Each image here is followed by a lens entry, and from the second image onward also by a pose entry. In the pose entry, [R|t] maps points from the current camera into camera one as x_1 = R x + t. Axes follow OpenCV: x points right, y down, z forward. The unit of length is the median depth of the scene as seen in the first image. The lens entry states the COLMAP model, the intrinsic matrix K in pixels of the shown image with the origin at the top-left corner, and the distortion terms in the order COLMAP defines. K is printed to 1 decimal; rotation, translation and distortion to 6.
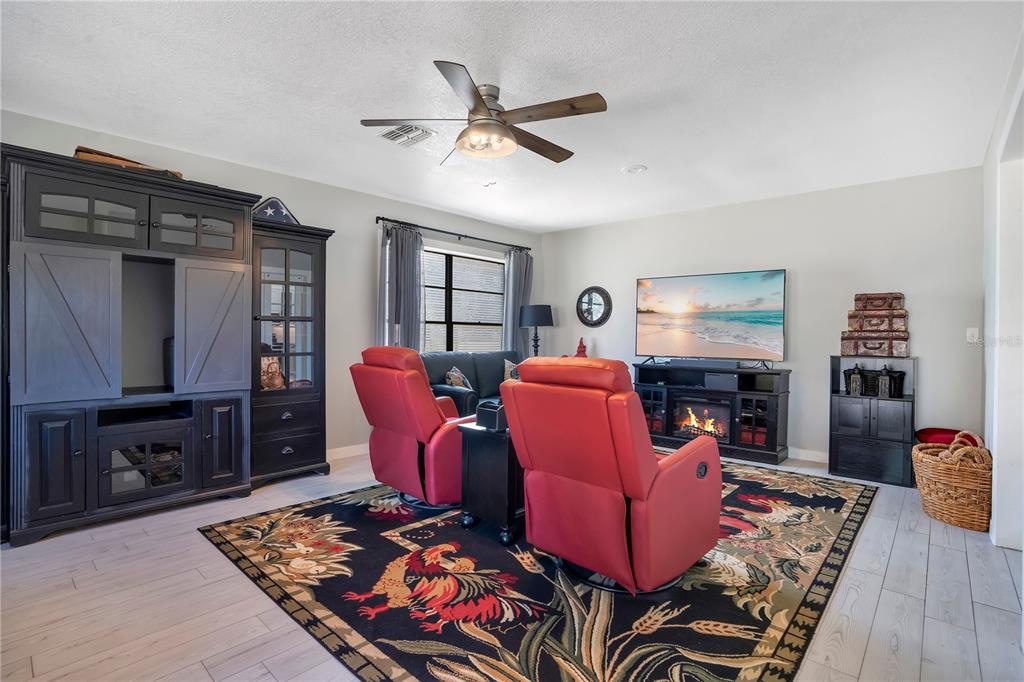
lens RADIAL K [[482.1, 0, 510.5], [0, 482.1, 339.1], [0, 0, 1]] dist [-0.074717, 0.031176]
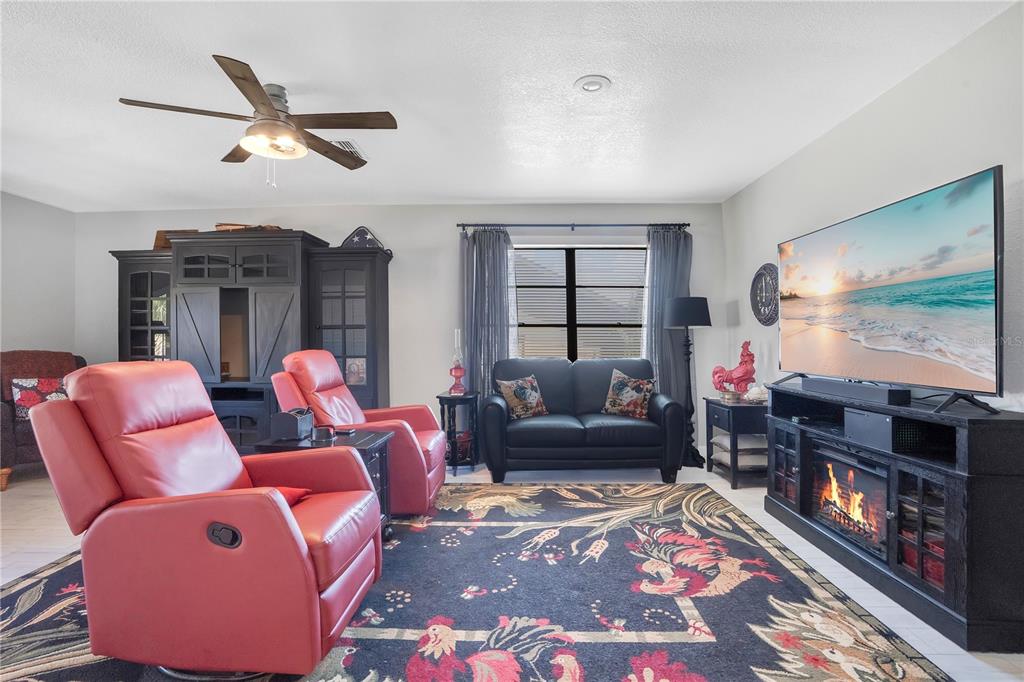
lens RADIAL K [[482.1, 0, 510.5], [0, 482.1, 339.1], [0, 0, 1]] dist [-0.074717, 0.031176]
pose [[0.663601, -0.010422, -0.748014, 0.515536], [0.000943, 0.999914, -0.013096, 0.002398], [0.748086, 0.007985, 0.663554, 0.374157]]
